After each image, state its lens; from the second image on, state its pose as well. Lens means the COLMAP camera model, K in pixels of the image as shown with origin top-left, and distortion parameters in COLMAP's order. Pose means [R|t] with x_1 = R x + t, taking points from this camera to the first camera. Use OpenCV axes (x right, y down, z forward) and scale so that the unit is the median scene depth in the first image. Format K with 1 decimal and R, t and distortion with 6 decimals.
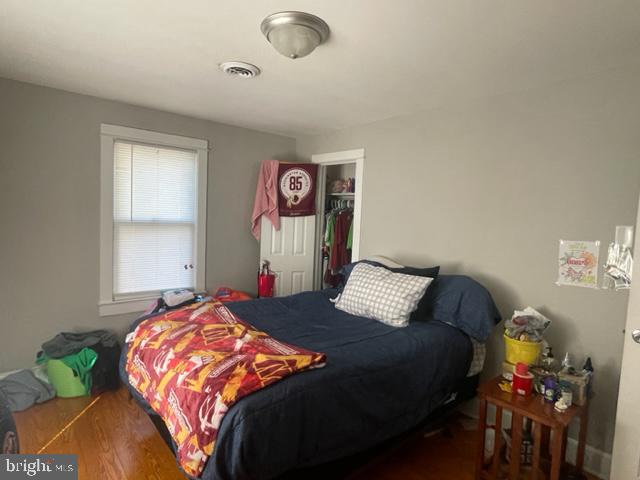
lens RADIAL K [[354.5, 0, 317.3], [0, 354.5, 241.8], [0, 0, 1]] dist [0.003185, 0.000897]
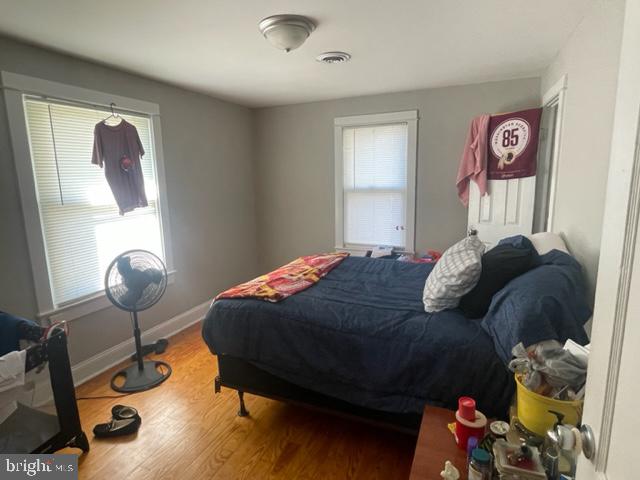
lens RADIAL K [[354.5, 0, 316.9], [0, 354.5, 237.9], [0, 0, 1]] dist [0.003185, 0.000897]
pose [[0.458275, 0.103443, -0.882770, 0.482934], [-0.031135, 0.994463, 0.100368, -0.003788], [0.888265, -0.018511, 0.458959, 0.226142]]
